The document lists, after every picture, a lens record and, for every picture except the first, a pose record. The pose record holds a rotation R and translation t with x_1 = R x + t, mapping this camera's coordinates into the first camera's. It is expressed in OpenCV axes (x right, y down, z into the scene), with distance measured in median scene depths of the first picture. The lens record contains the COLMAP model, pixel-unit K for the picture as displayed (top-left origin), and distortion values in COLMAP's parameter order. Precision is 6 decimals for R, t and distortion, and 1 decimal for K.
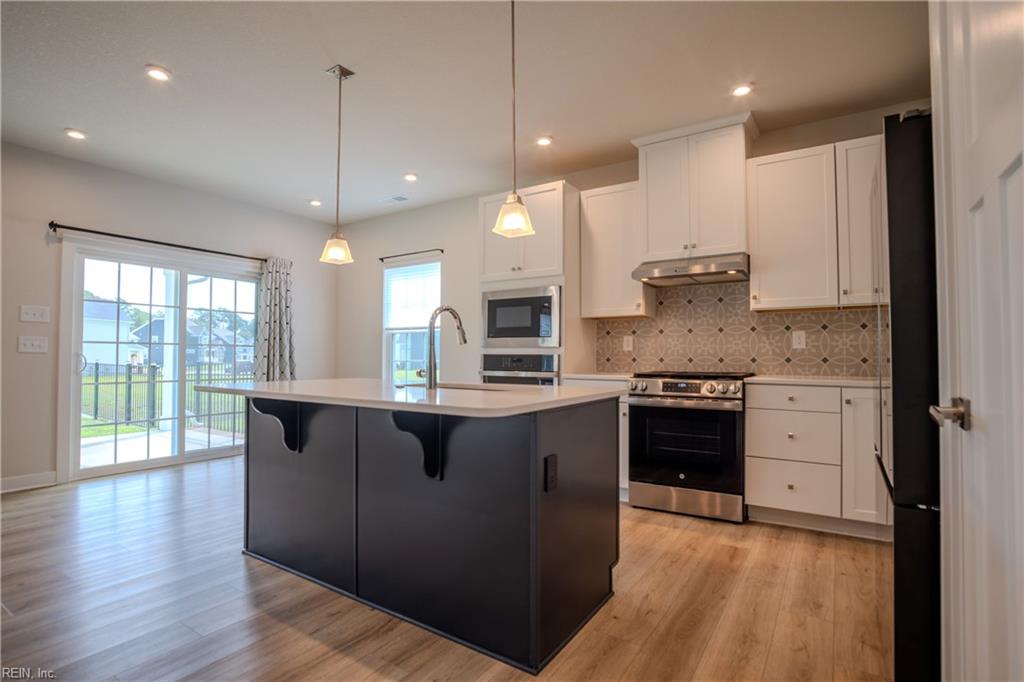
lens RADIAL K [[498.9, 0, 508.0], [0, 498.9, 344.6], [0, 0, 1]] dist [-0.065562, 0.027668]
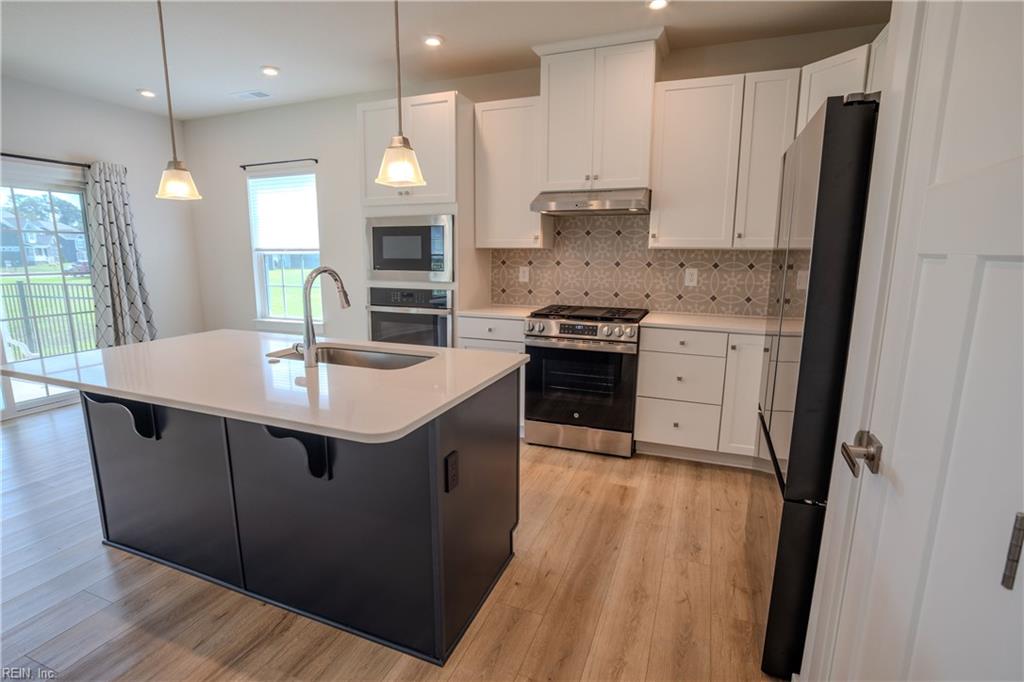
lens RADIAL K [[499.1, 0, 499.5], [0, 499.1, 345.4], [0, 0, 1]] dist [-0.064315, 0.028986]
pose [[0.979605, -0.038437, 0.197220, -0.000199], [-0.004254, 0.977345, 0.211608, -0.097112], [-0.200886, -0.208131, 0.957249, 0.081217]]
